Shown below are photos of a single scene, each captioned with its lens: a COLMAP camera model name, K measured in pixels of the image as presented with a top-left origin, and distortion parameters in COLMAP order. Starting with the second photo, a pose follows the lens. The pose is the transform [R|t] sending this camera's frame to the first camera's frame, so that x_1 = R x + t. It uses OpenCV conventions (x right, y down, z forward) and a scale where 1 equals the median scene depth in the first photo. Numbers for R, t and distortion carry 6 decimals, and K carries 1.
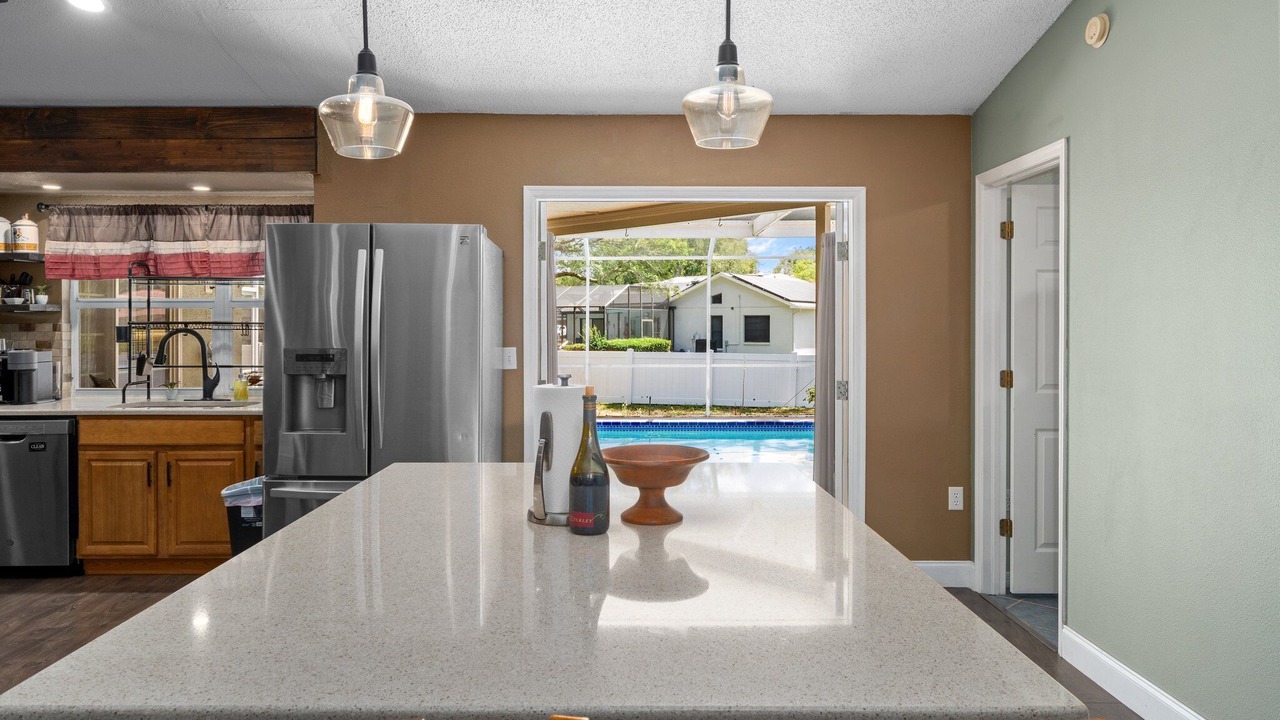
lens RADIAL K [[865.9, 0, 613.3], [0, 865.9, 325.9], [0, 0, 1]] dist [0.004656, 0.003933]
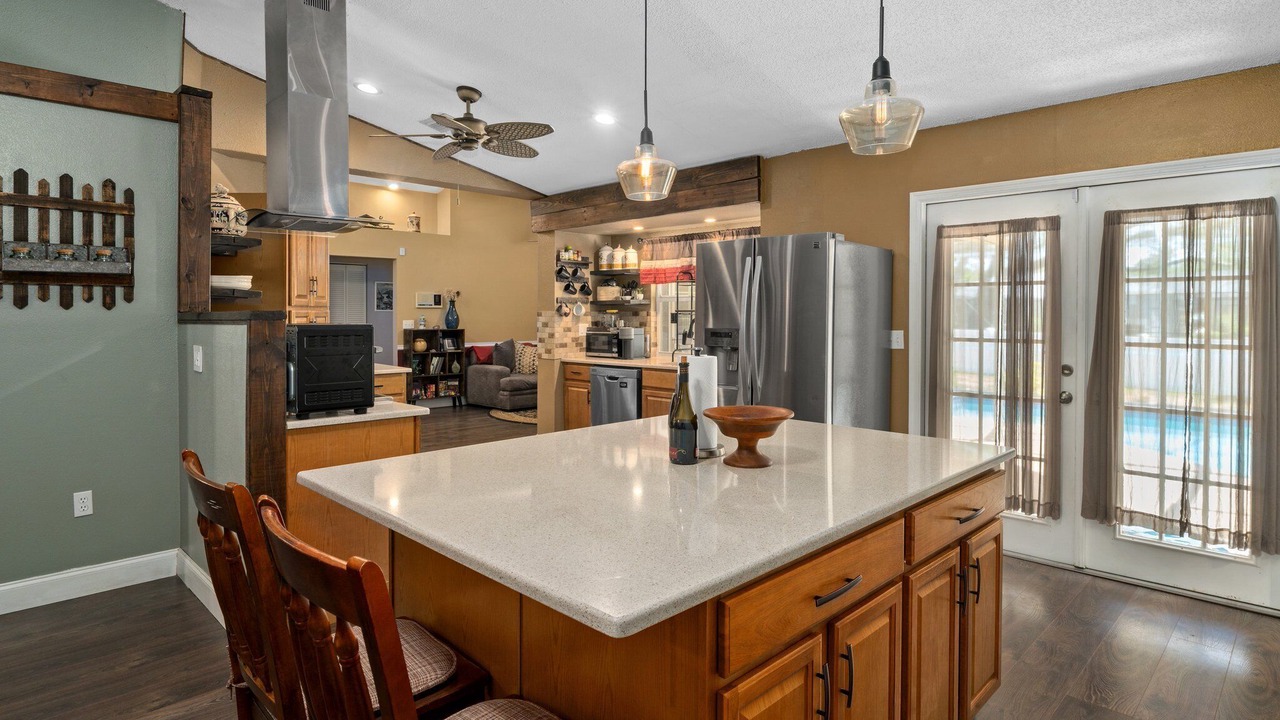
lens RADIAL K [[687.7, 0, 626.8], [0, 687.7, 322.6], [0, 0, 1]] dist [-0.003738, -0.000034]
pose [[0.707519, 0.008337, -0.706646, 0.250345], [0.000724, 0.999921, 0.012522, 0.002158], [0.706694, -0.009372, 0.707457, 0.059523]]
